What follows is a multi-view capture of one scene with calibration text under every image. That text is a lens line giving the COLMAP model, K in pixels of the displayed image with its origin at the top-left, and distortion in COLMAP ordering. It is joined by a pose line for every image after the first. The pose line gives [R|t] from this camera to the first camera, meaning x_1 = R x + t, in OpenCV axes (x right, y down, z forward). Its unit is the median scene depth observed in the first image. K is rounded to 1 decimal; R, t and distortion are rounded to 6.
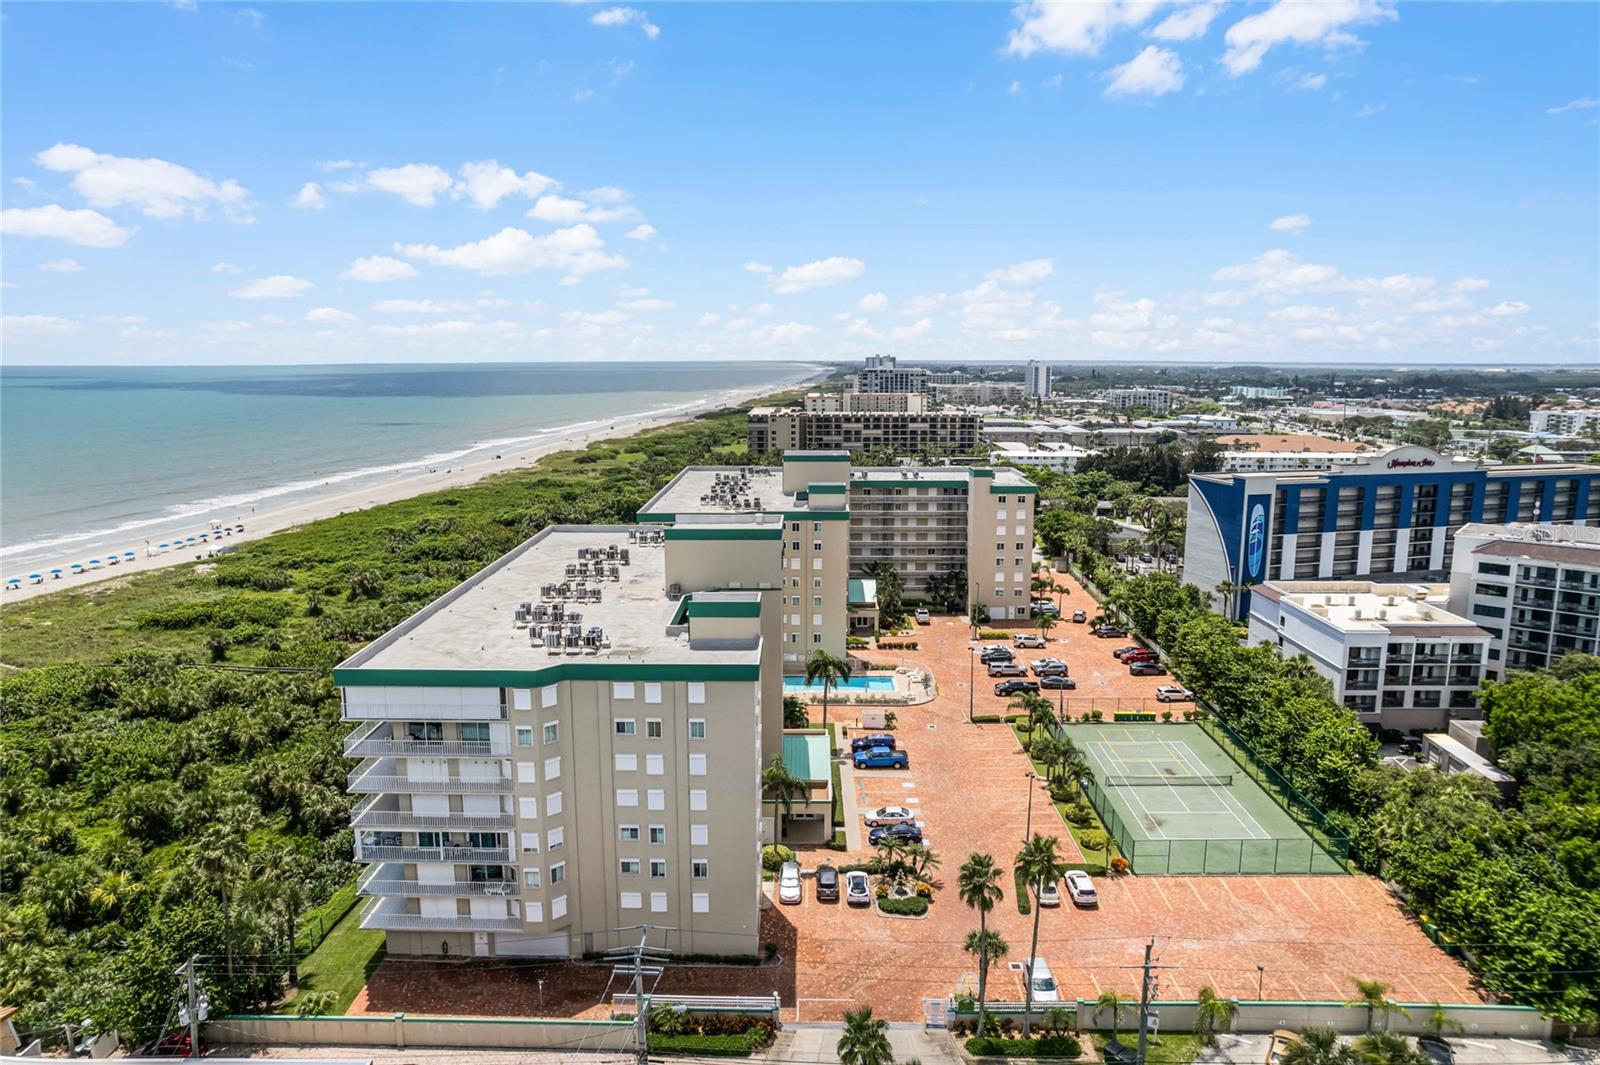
lens RADIAL K [[1026.5, 0, 800.0], [0, 1026.5, 532.5], [0, 0, 1]] dist [-0.070110, 0.059264]
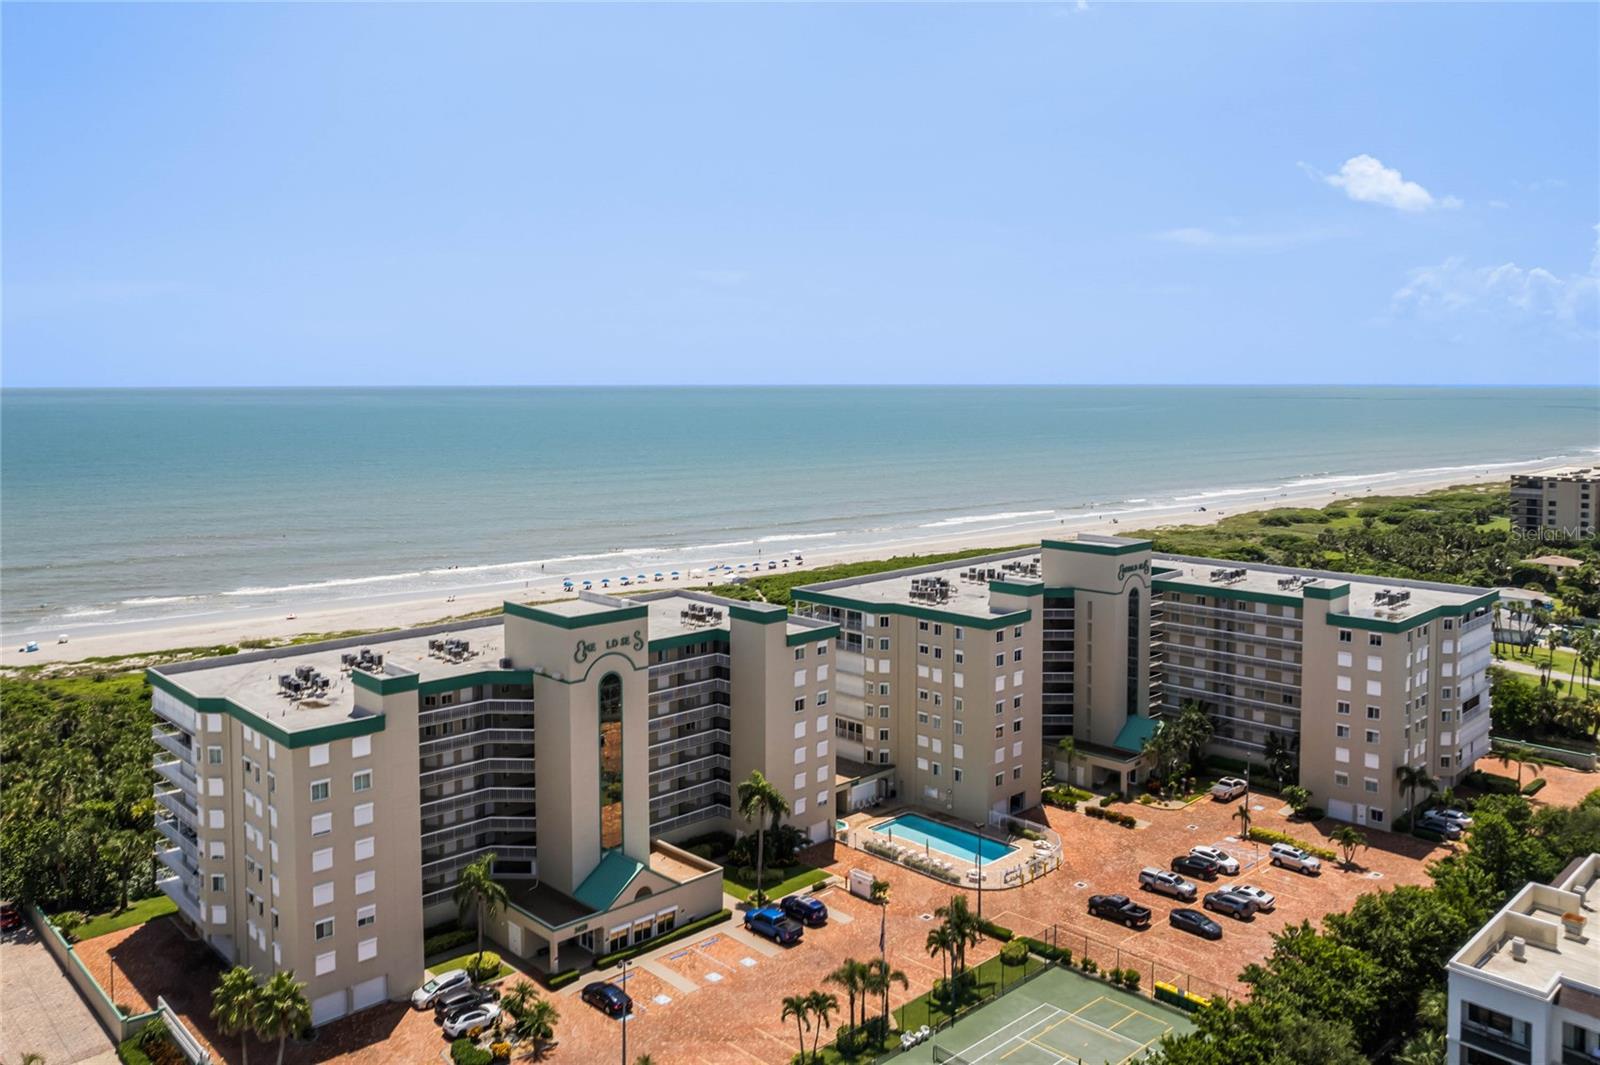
lens RADIAL K [[1228.3, 0, 799.0], [0, 1228.3, 432.5], [0, 0, 1]] dist [-0.078013, 0.069194]
pose [[0.701336, 0.031399, -0.712139, 0.494680], [-0.119862, 0.989999, -0.074393, -0.061096], [0.702681, 0.137532, 0.698086, 0.189407]]
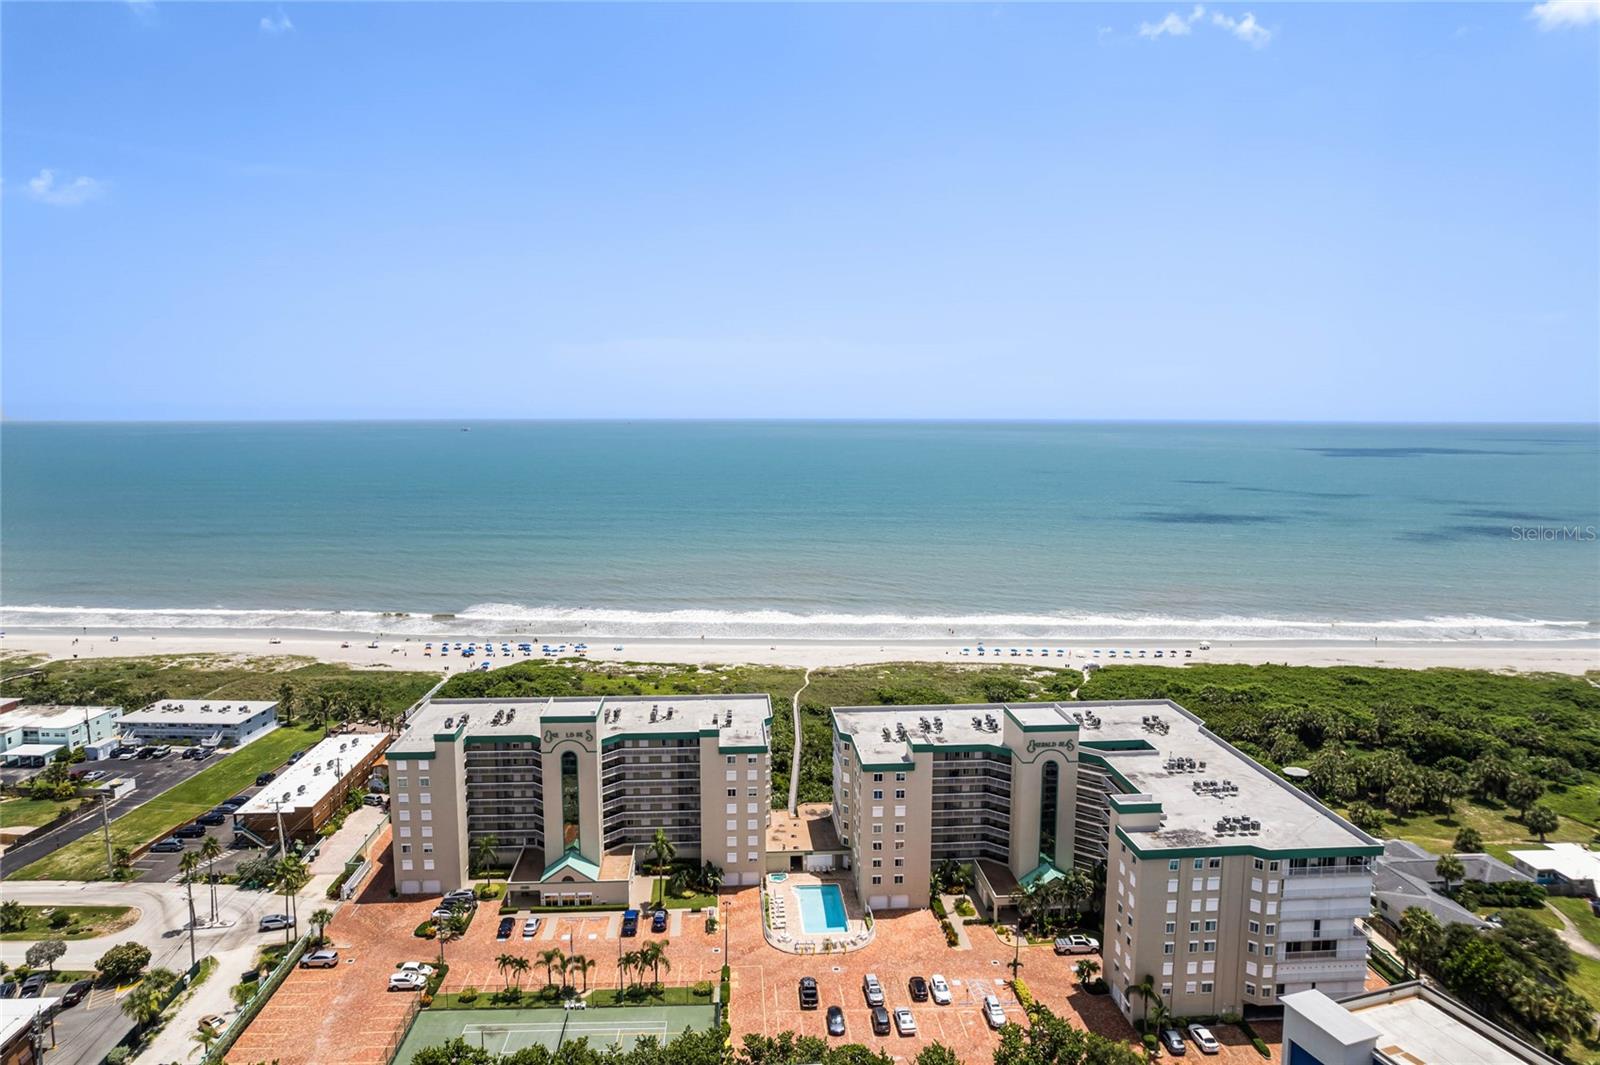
lens RADIAL K [[1015.6, 0, 801.1], [0, 1015.6, 537.2], [0, 0, 1]] dist [-0.074163, 0.066003]
pose [[0.083327, 0.121485, -0.989089, 0.859489], [-0.170578, 0.979631, 0.105952, -0.287451], [0.981815, 0.159888, 0.102353, 0.651157]]
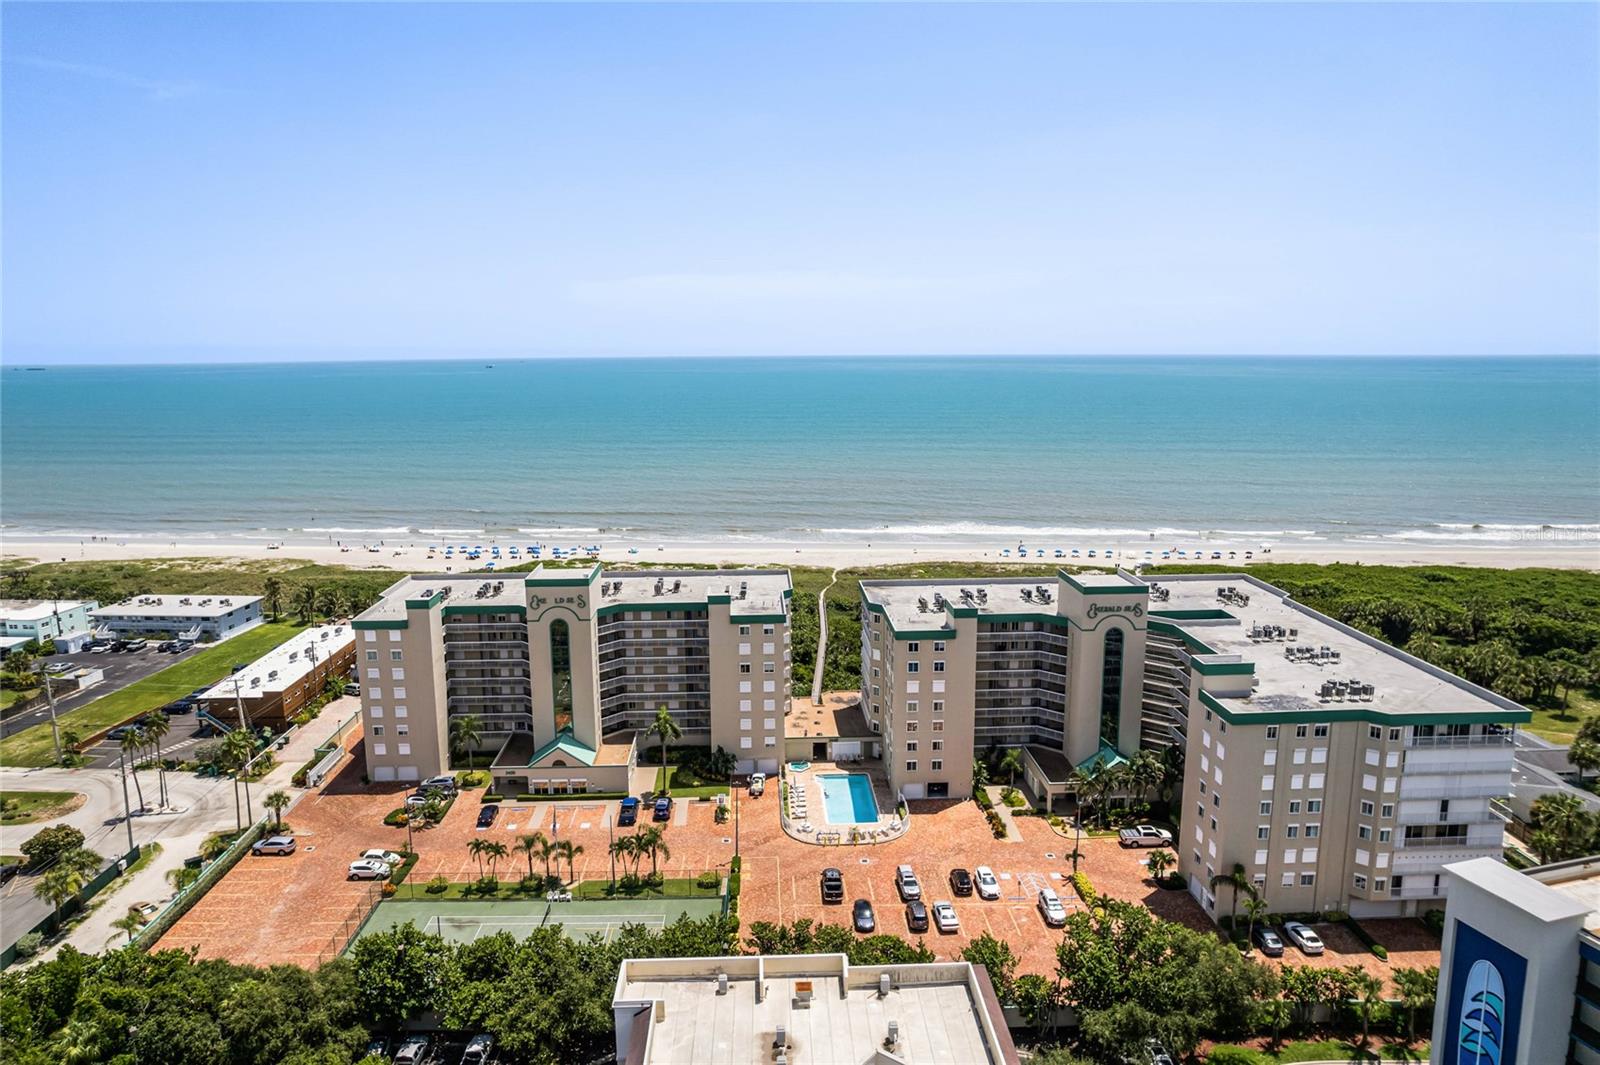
lens RADIAL K [[1026.5, 0, 800.0], [0, 1026.5, 532.5], [0, 0, 1]] dist [-0.070110, 0.059264]
pose [[0.053515, 0.173593, -0.983362, 0.759371], [-0.162619, 0.973142, 0.162939, -0.197721], [0.985237, 0.151194, 0.080307, 0.681188]]
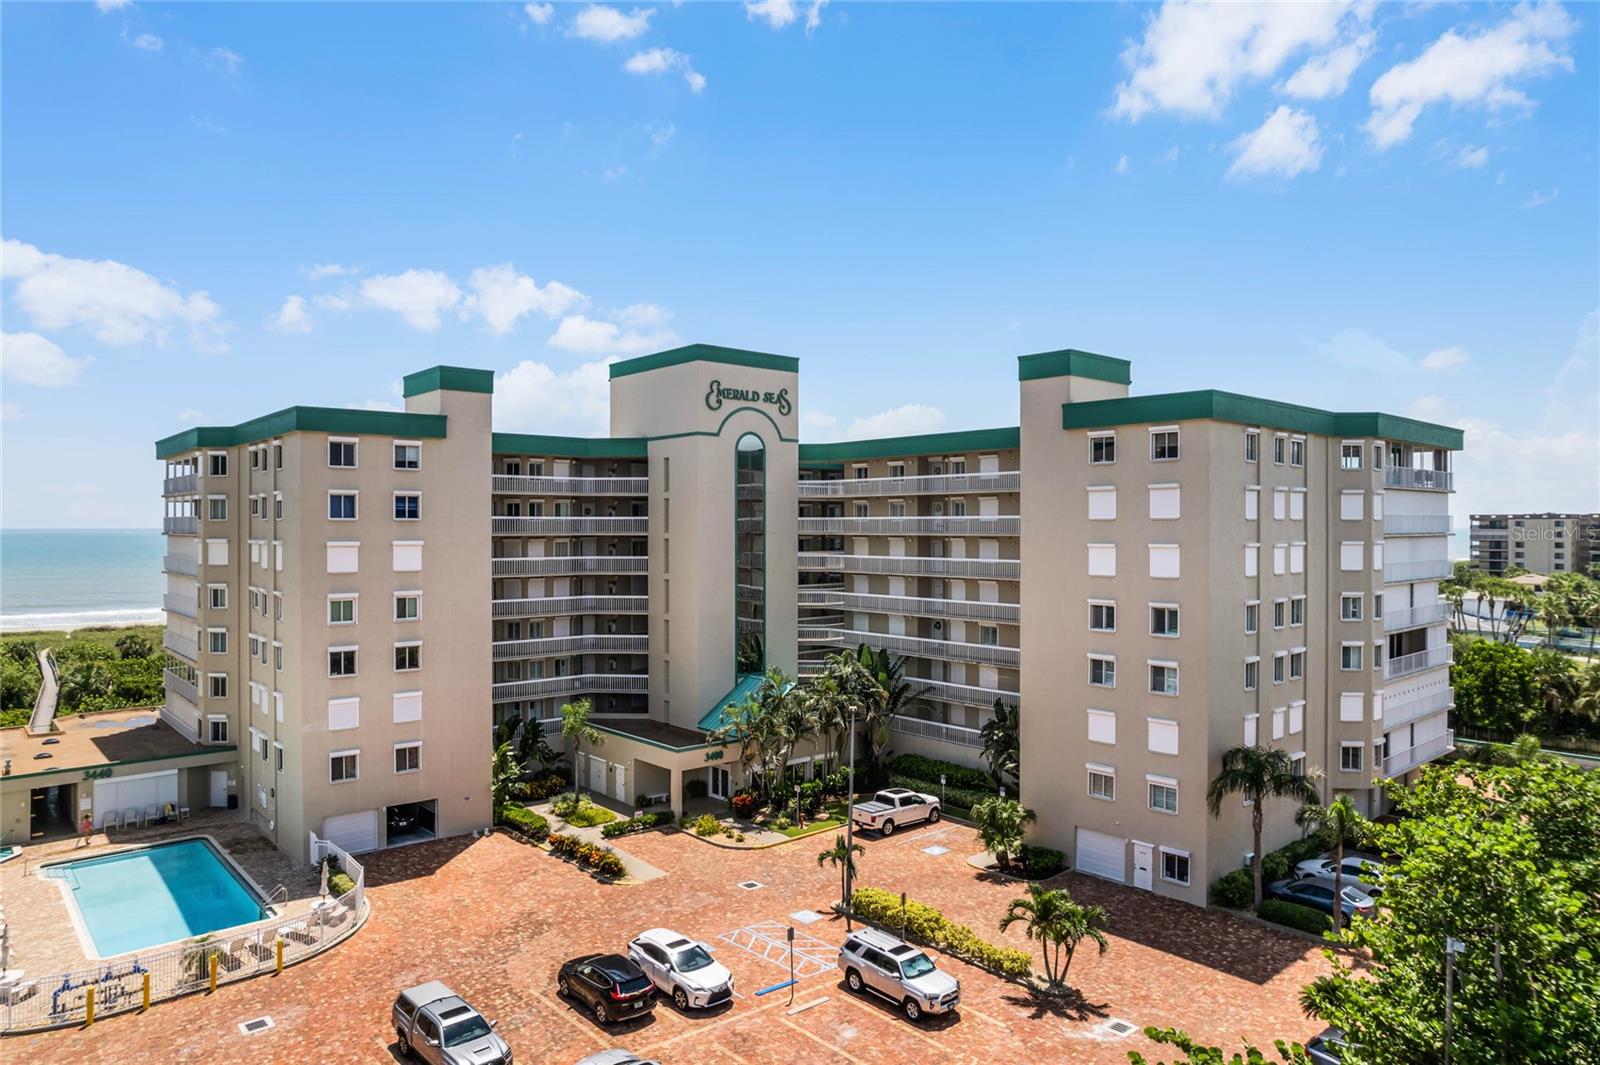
lens RADIAL K [[1026.5, 0, 800.0], [0, 1026.5, 532.5], [0, 0, 1]] dist [-0.070110, 0.059264]
pose [[0.664203, 0.006249, -0.747526, 0.350316], [-0.126663, 0.986447, -0.104298, 0.030728], [0.736744, 0.163959, 0.655993, 0.744042]]
